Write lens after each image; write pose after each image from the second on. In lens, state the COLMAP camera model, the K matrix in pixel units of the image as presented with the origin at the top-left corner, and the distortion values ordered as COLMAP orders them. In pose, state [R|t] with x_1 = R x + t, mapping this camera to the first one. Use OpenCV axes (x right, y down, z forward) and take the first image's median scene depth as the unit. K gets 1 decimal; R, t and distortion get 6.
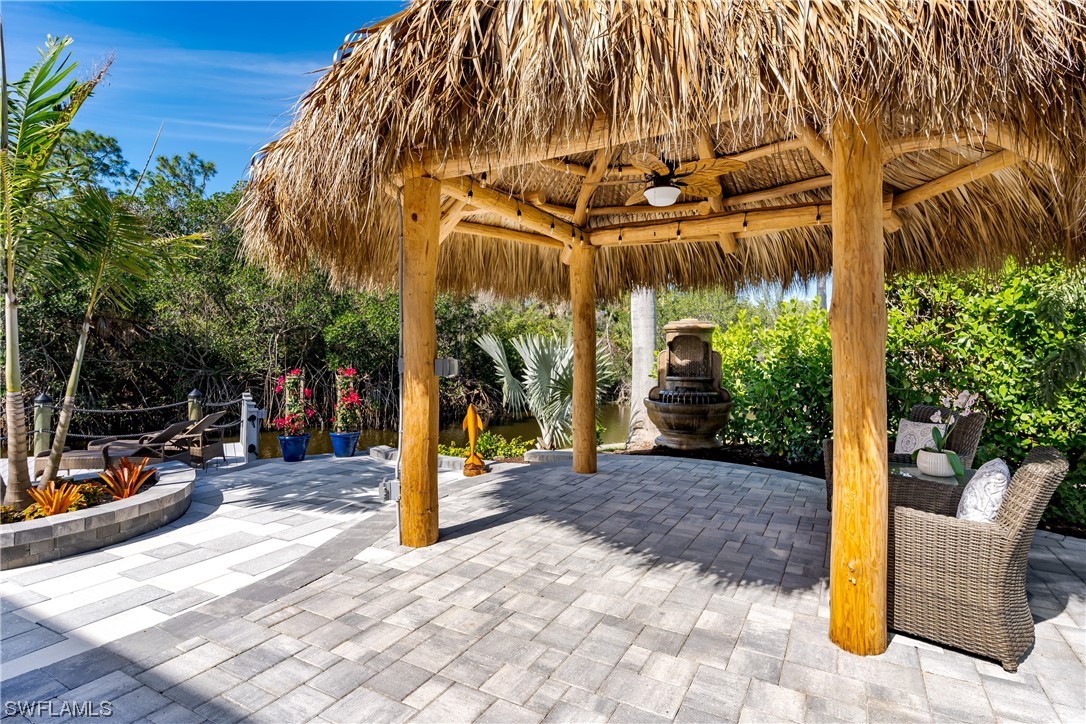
lens RADIAL K [[577.0, 0, 554.9], [0, 577.0, 338.9], [0, 0, 1]] dist [-0.001234, 0.001828]
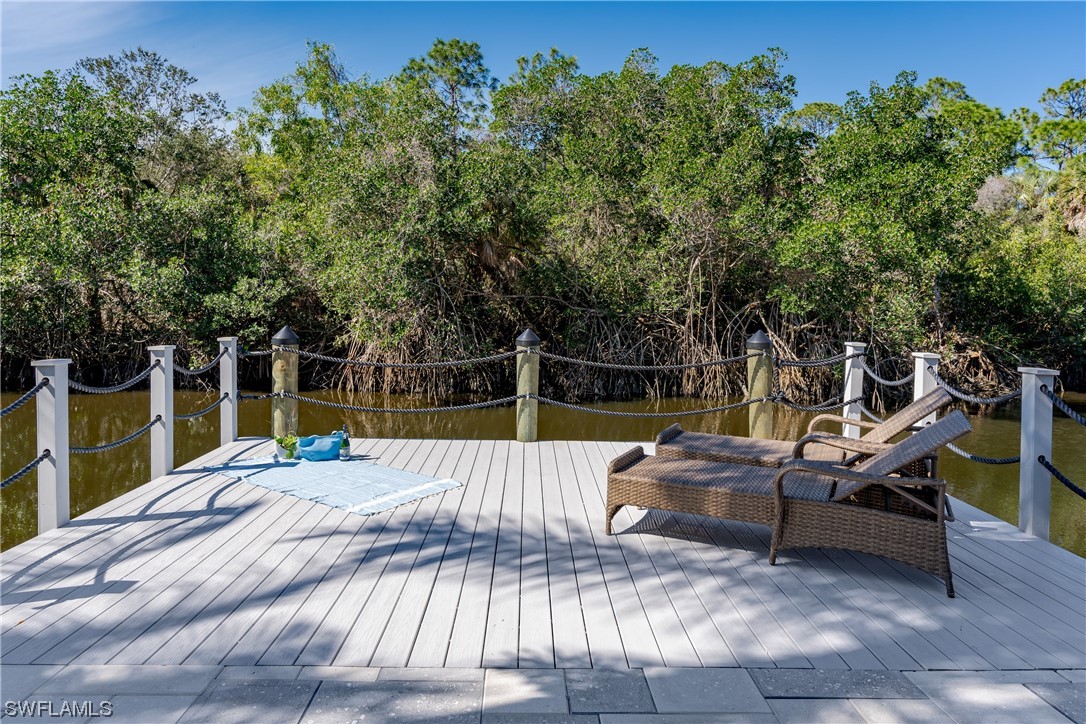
lens RADIAL K [[692.2, 0, 525.8], [0, 692.2, 289.6], [0, 0, 1]] dist [0.005755, -0.005994]
pose [[0.861951, -0.001466, -0.506990, -1.382892], [0.005777, 0.999959, 0.006931, 0.129505], [0.506959, -0.008903, 0.861924, 1.082205]]
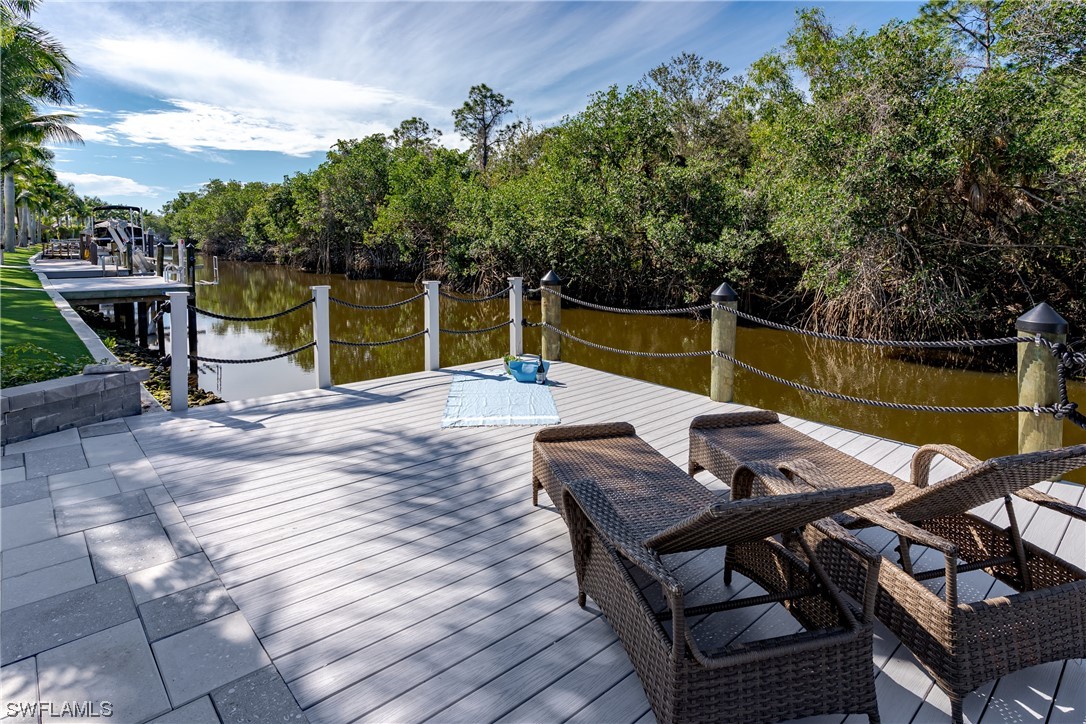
lens RADIAL K [[577.0, 0, 546.6], [0, 577.0, 274.2], [0, 0, 1]] dist [-0.001234, 0.001828]
pose [[0.193131, 0.055611, -0.979596, -1.030162], [0.016341, 0.998072, 0.059881, 0.132149], [0.981037, -0.027573, 0.191850, 1.907399]]
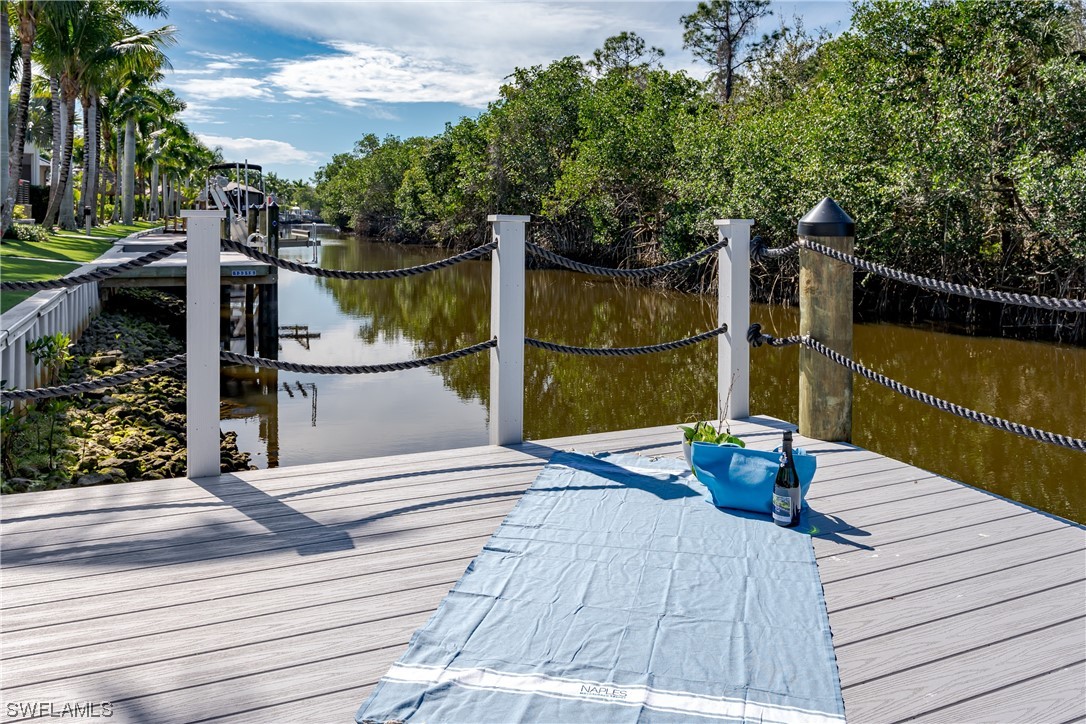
lens RADIAL K [[829.9, 0, 577.2], [0, 829.9, 242.0], [0, 0, 1]] dist [-0.021879, 0.028706]
pose [[-0.098586, 0.021159, -0.994904, -1.819297], [0.010832, 0.999738, 0.020188, 0.261788], [0.995070, -0.008786, -0.098790, 2.075531]]
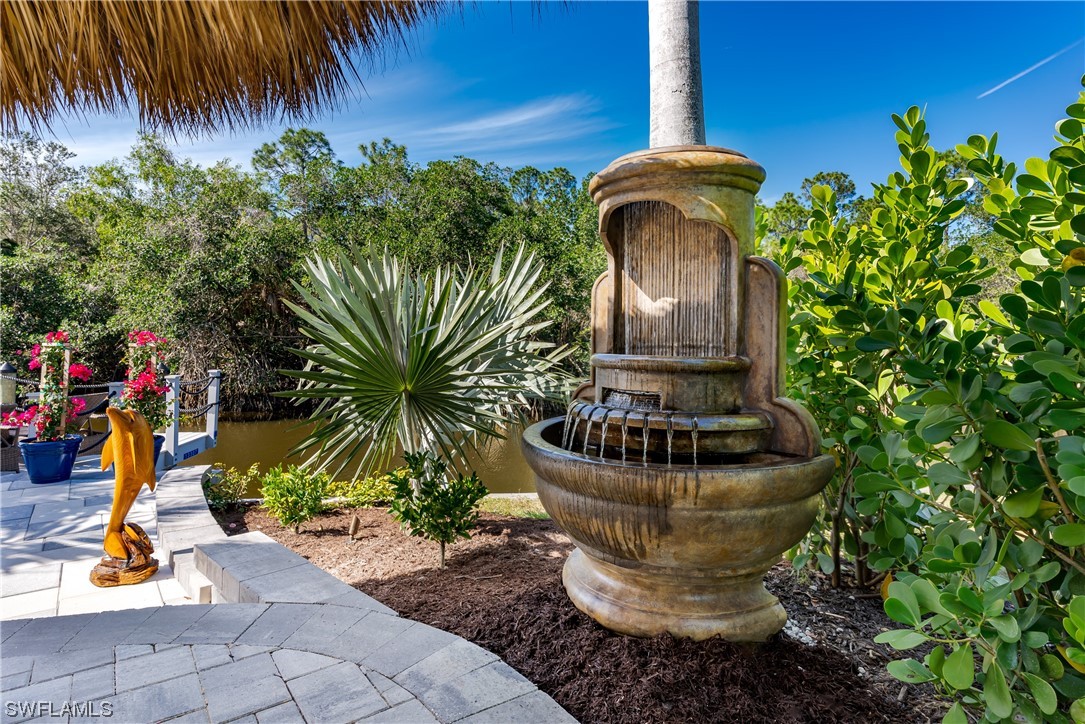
lens RADIAL K [[576.5, 0, 549.9], [0, 576.5, 344.7], [0, 0, 1]] dist [-0.001234, 0.001828]
pose [[0.912508, 0.012368, -0.408871, 0.582235], [0.002960, 0.999317, 0.036834, 0.097526], [0.409047, -0.034821, 0.911849, 1.404233]]
